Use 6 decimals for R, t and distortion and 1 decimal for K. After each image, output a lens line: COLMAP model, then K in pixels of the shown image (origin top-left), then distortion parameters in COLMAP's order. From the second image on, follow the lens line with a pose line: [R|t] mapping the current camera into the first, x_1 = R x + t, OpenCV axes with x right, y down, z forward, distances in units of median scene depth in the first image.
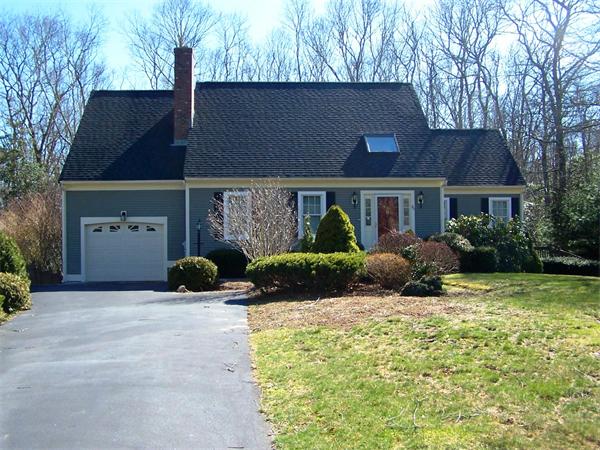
lens RADIAL K [[634.9, 0, 300.0], [0, 634.9, 225.0], [0, 0, 1]] dist [-0.108604, 0.010198]
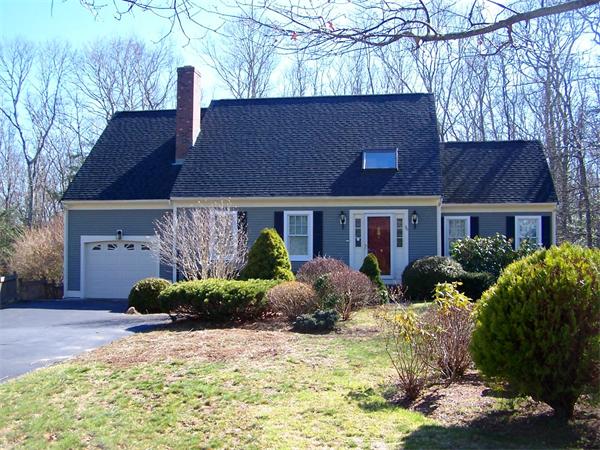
lens RADIAL K [[634.9, 0, 300.0], [0, 634.9, 225.0], [0, 0, 1]] dist [-0.108604, 0.010198]
pose [[0.978392, 0.004058, -0.206719, 0.217262], [-0.008055, 0.999797, -0.018495, -0.013662], [0.206602, 0.019761, 0.978226, 0.062977]]
